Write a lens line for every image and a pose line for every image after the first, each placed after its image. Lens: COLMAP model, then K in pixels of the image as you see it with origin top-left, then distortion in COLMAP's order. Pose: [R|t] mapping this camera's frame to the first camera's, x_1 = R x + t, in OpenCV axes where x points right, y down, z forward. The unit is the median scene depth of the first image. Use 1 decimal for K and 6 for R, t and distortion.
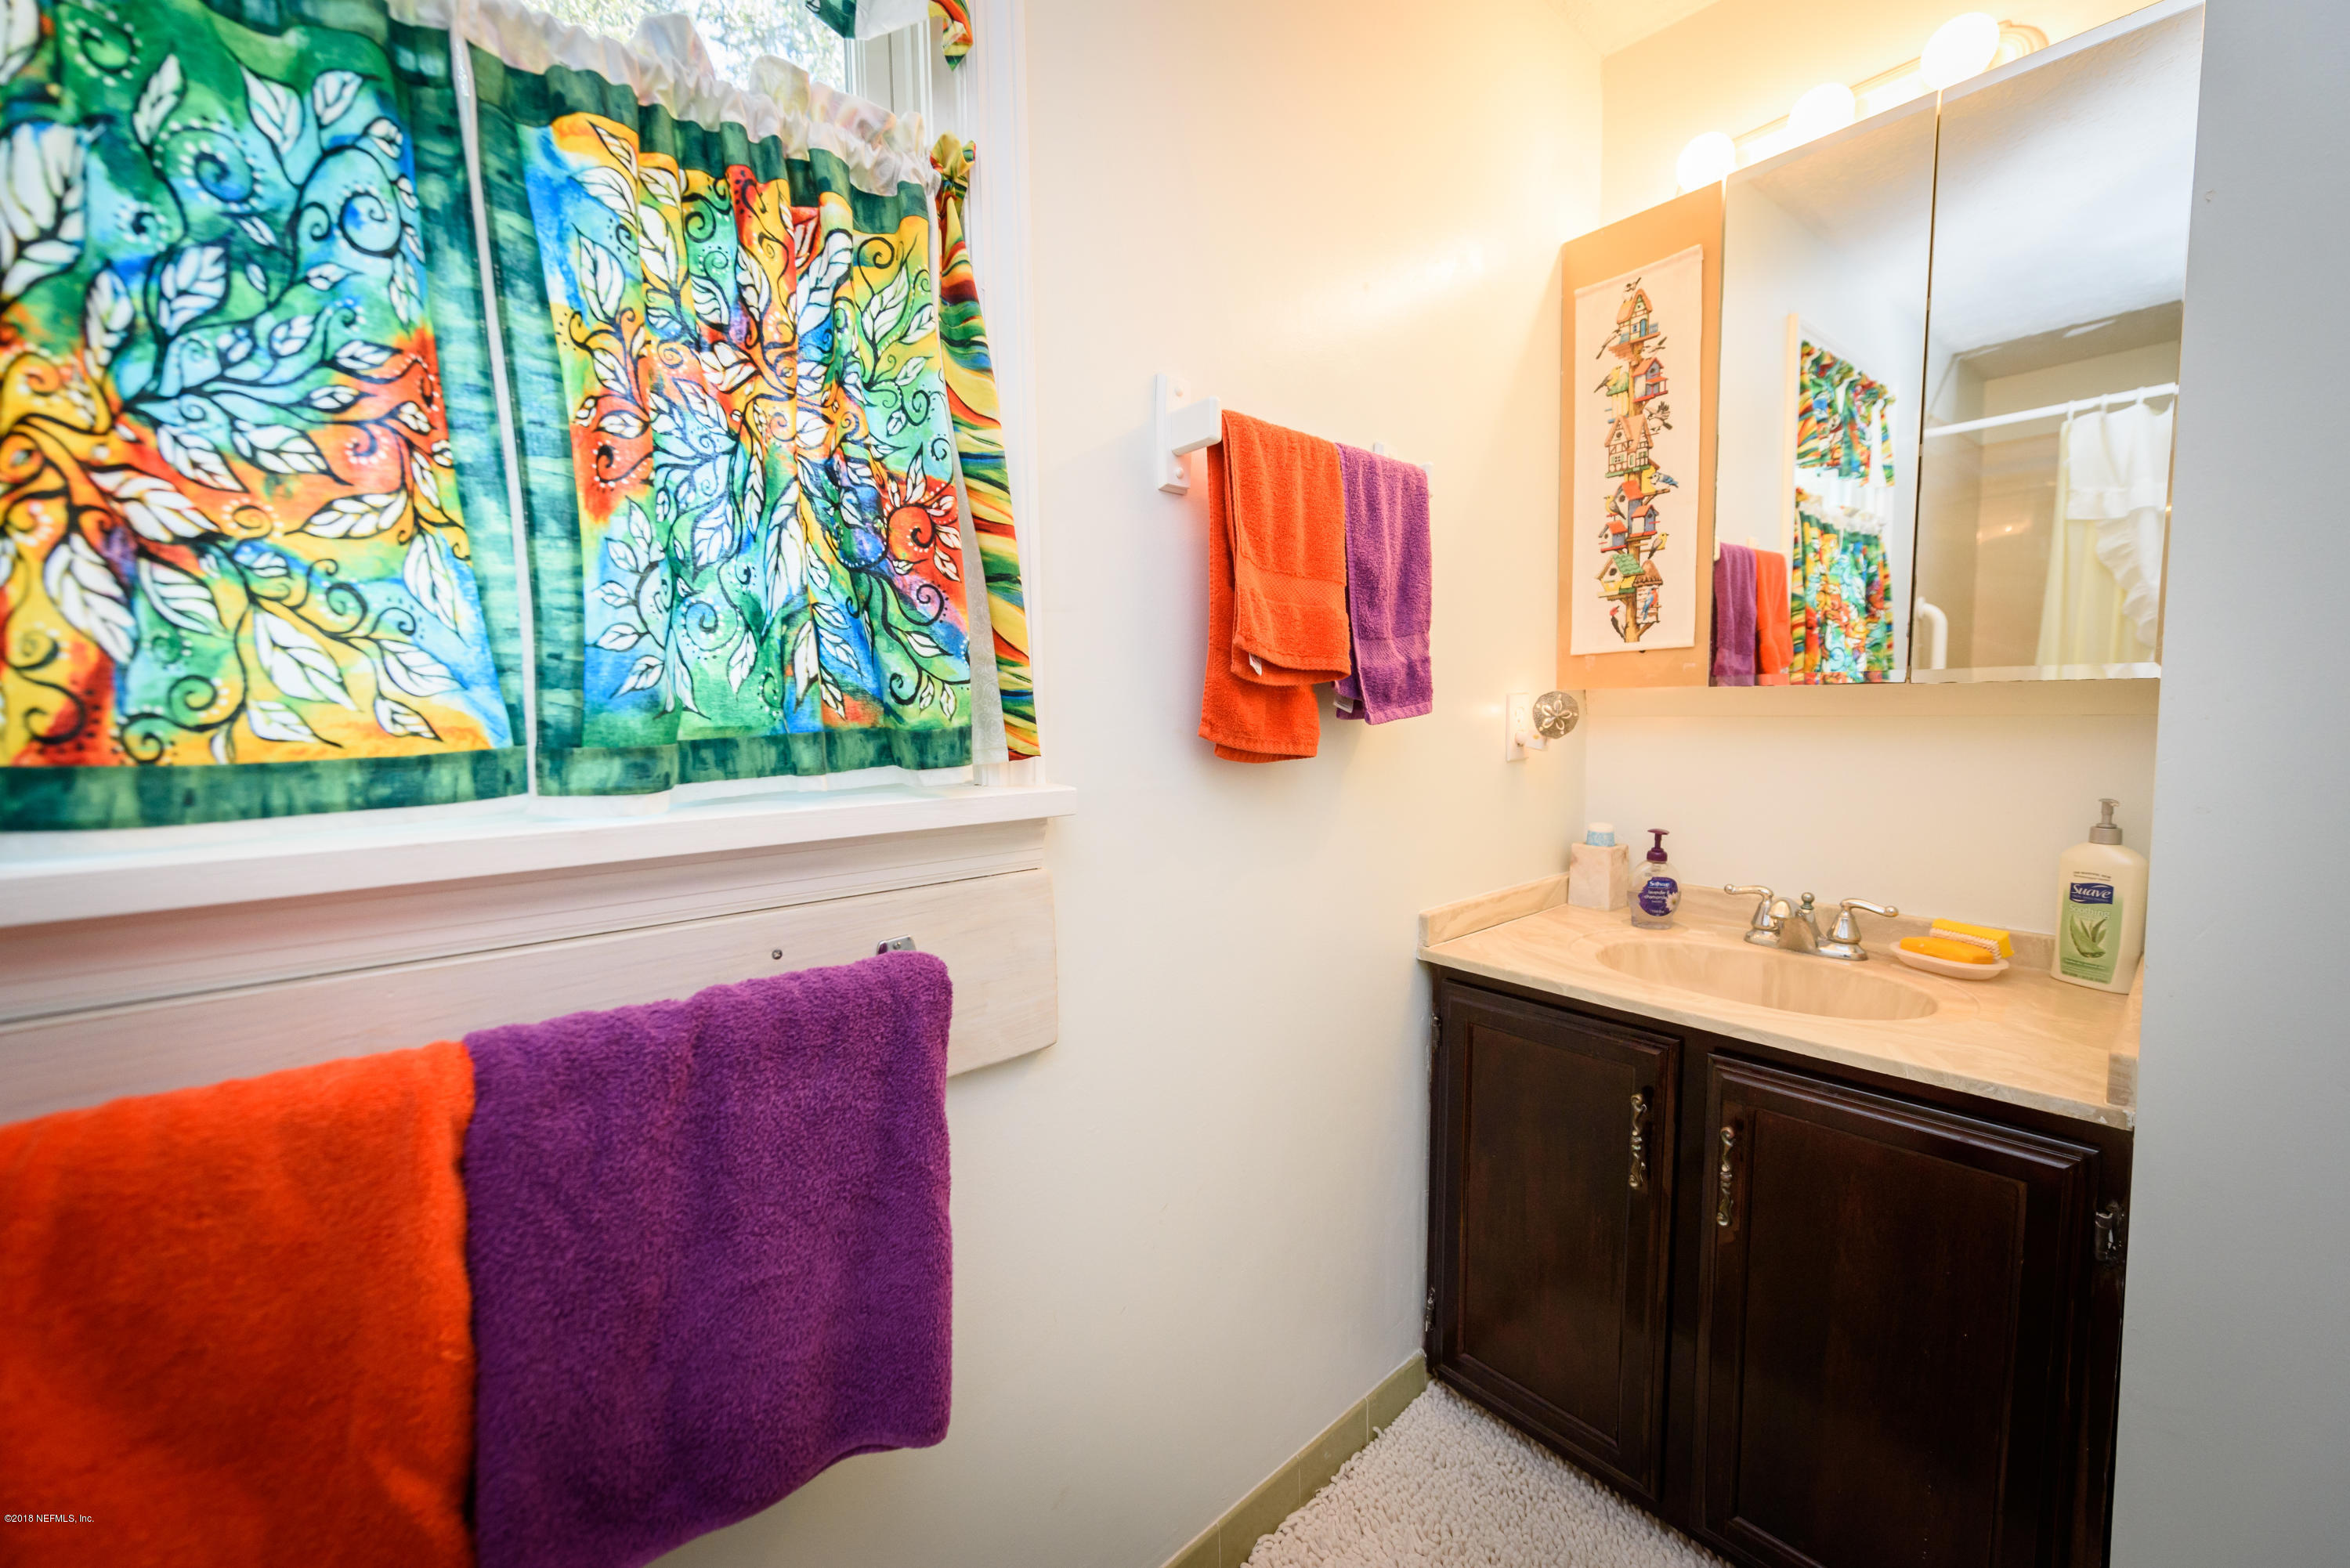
lens RADIAL K [[917.5, 0, 1176.6], [0, 917.5, 782.1], [0, 0, 1]] dist [0.015463, -0.004474]
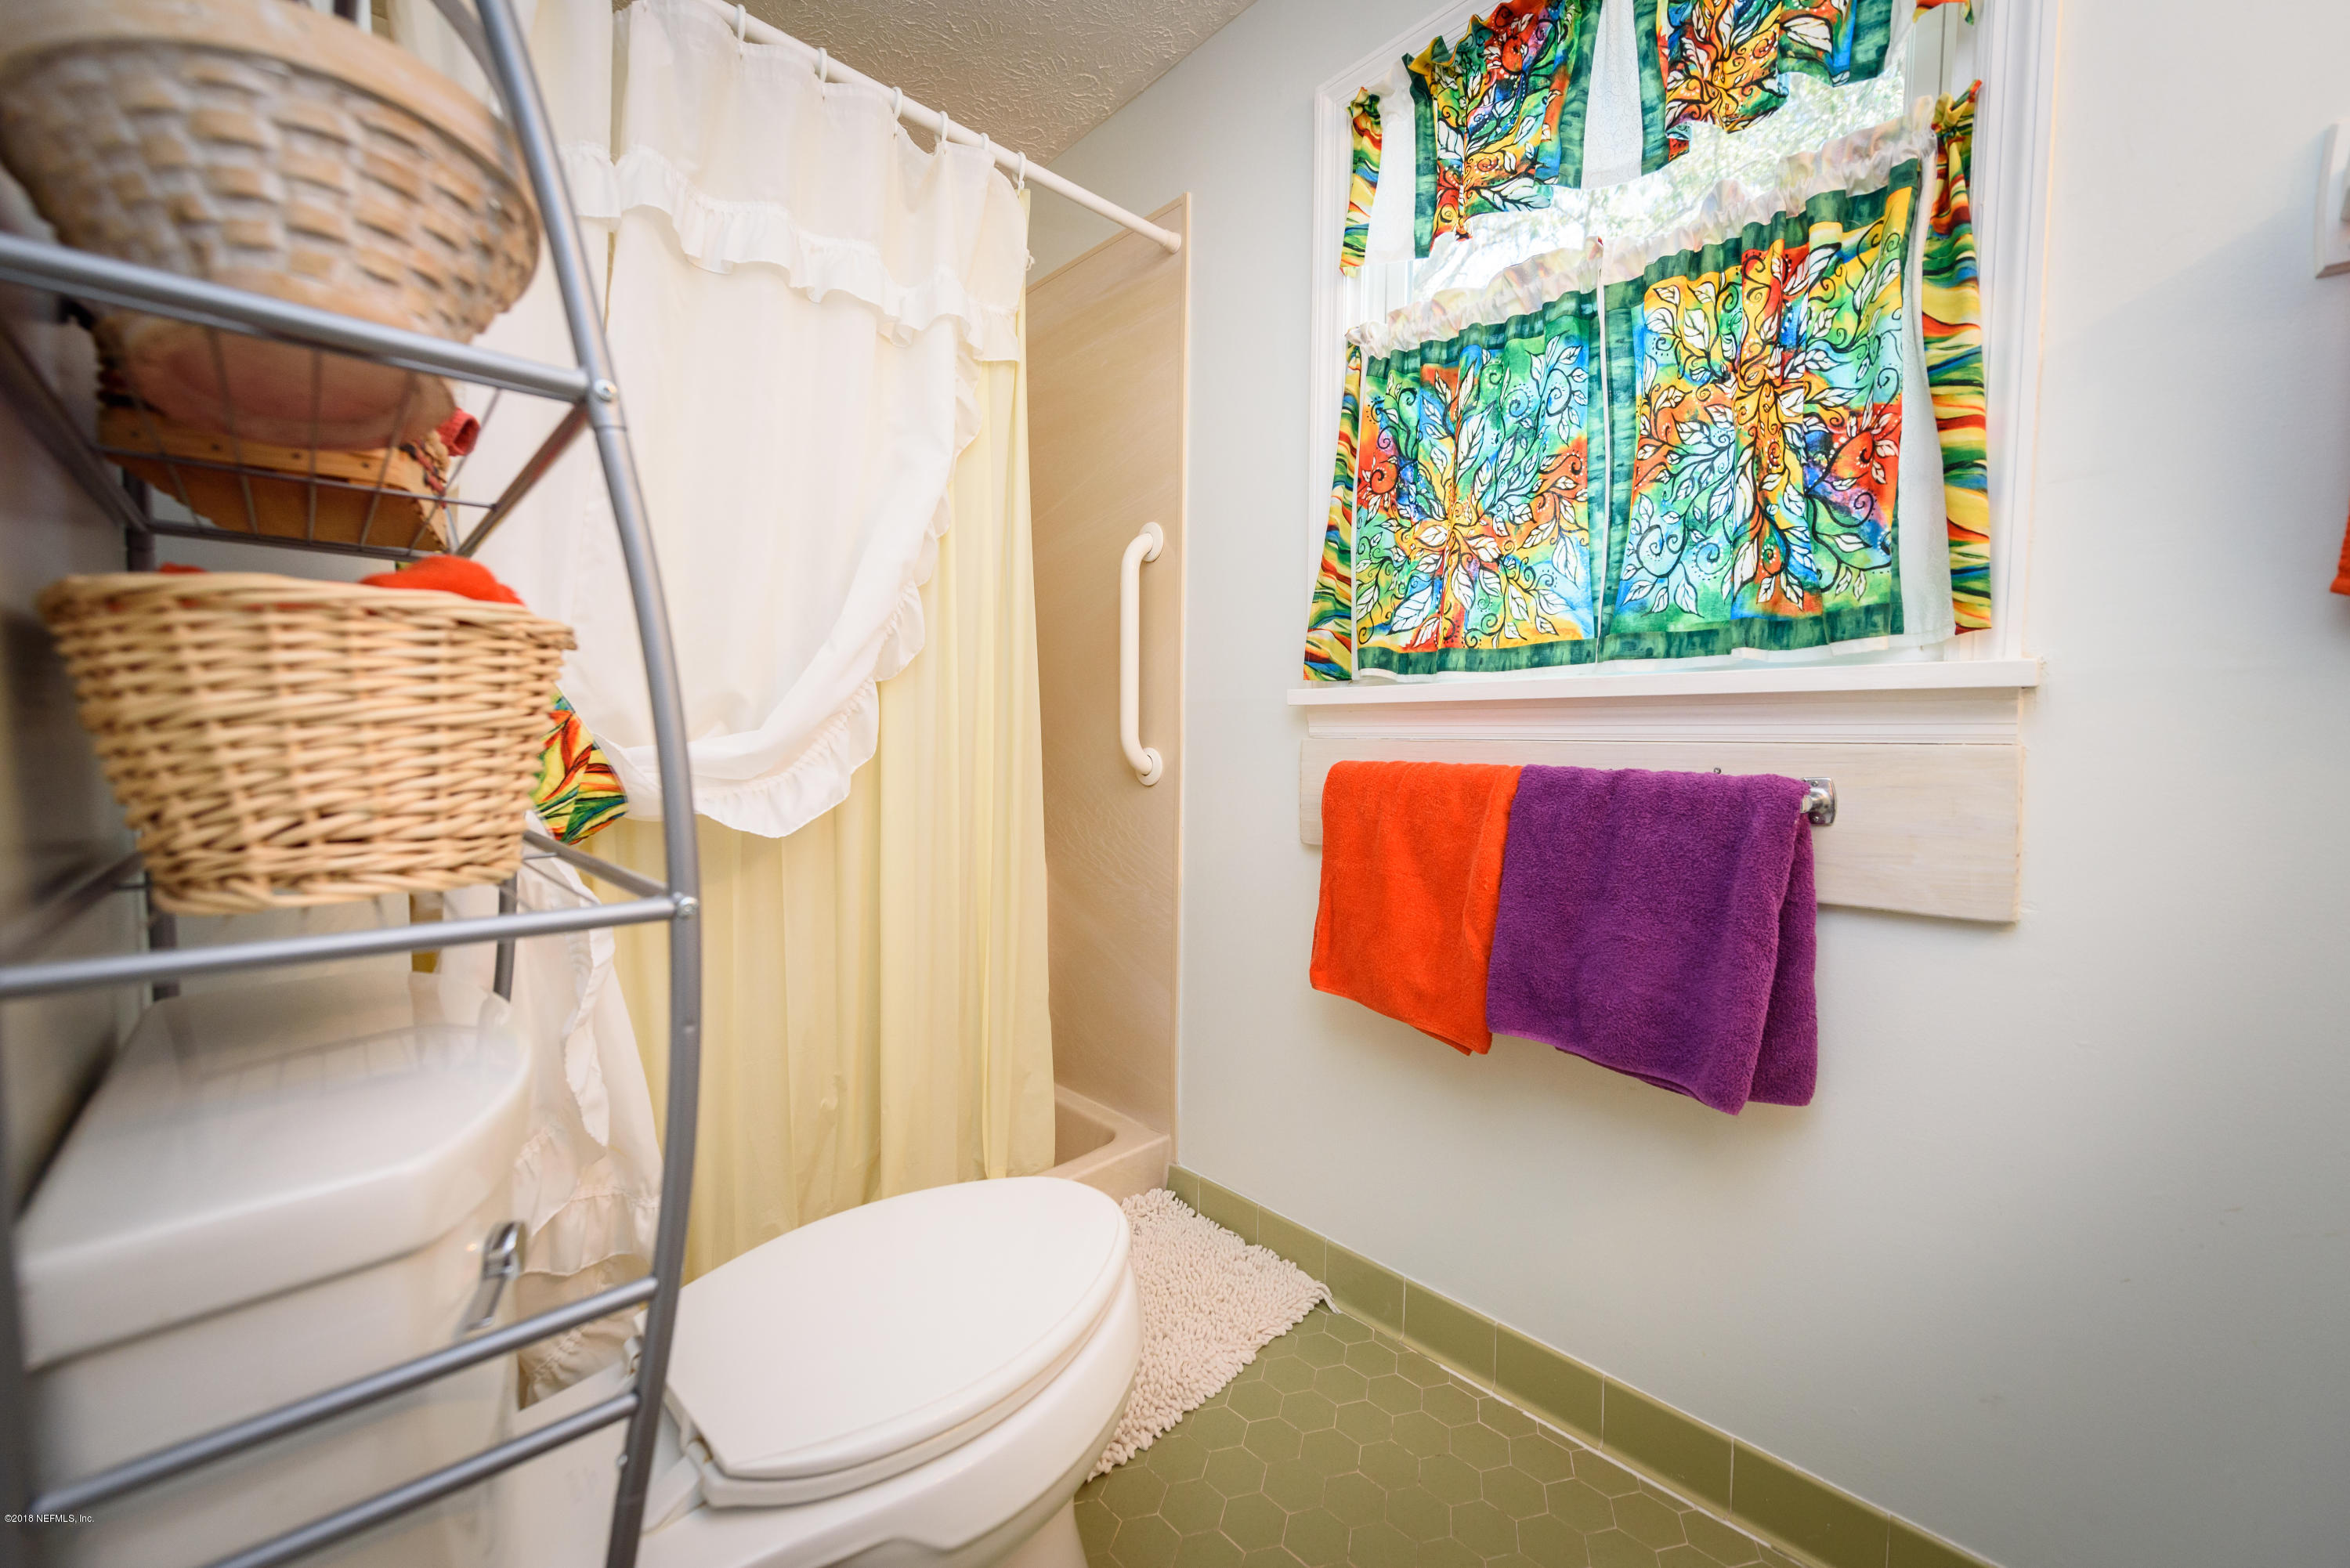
lens RADIAL K [[917.5, 0, 1175.2], [0, 917.5, 780.0], [0, 0, 1]] dist [0.015463, -0.004474]
pose [[0.033071, 0.063688, -0.997422, 1.193055], [-0.084299, 0.994589, 0.060712, 0.212938], [0.995892, 0.082073, 0.038261, 0.074388]]
